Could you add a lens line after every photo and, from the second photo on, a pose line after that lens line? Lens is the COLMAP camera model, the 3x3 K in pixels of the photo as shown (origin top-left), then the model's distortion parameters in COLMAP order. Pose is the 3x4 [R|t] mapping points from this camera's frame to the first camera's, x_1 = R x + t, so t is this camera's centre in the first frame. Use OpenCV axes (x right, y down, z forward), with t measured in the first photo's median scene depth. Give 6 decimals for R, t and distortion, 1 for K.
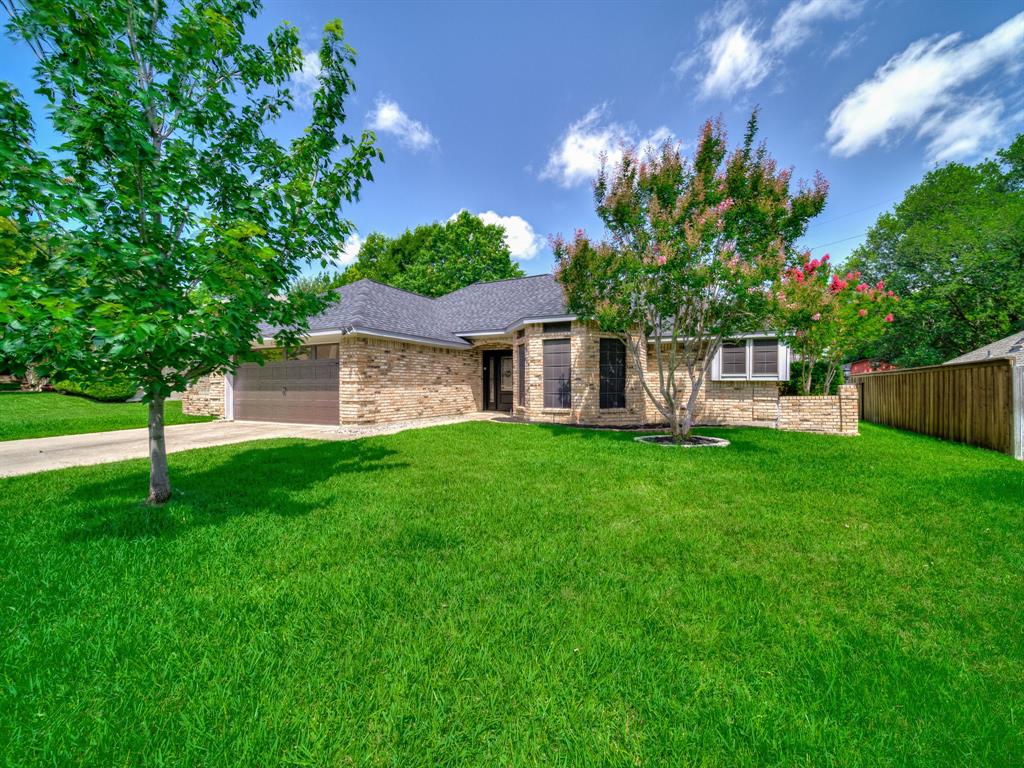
lens RADIAL K [[407.1, 0, 528.6], [0, 407.1, 385.6], [0, 0, 1]] dist [-0.000654, -0.000048]
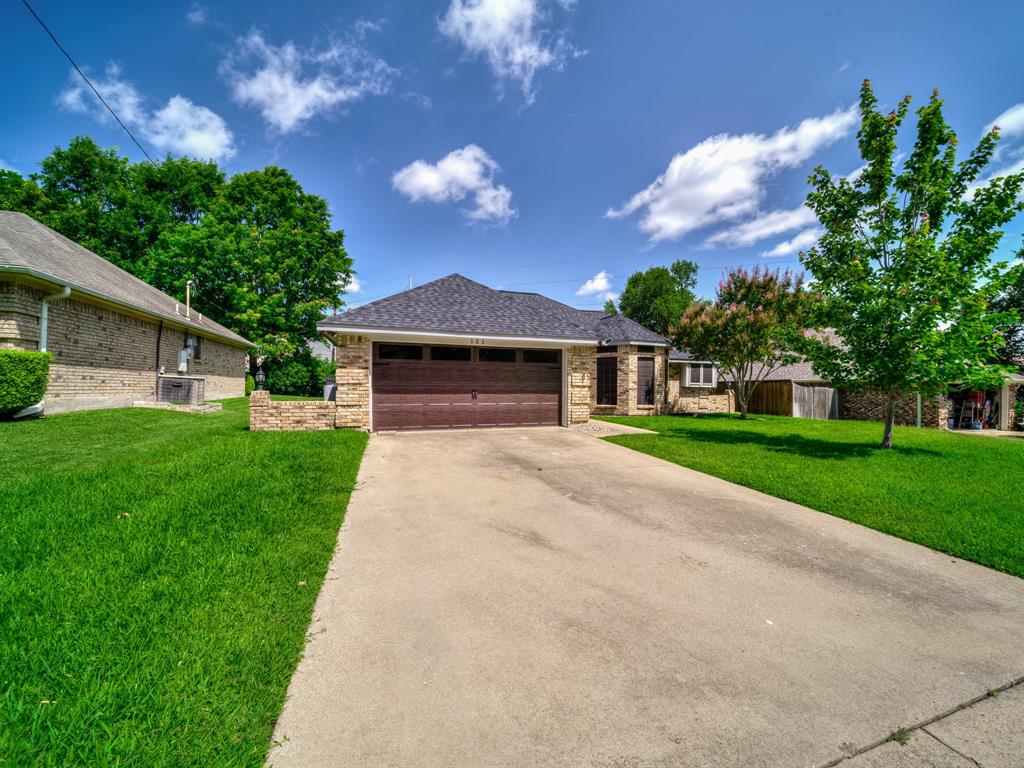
lens RADIAL K [[407.1, 0, 528.6], [0, 407.1, 385.6], [0, 0, 1]] dist [-0.000654, -0.000048]
pose [[0.694919, 0.009205, 0.719029, -1.262433], [-0.007680, 0.999956, -0.005380, -0.002564], [-0.719047, -0.001783, 0.694959, 0.295373]]
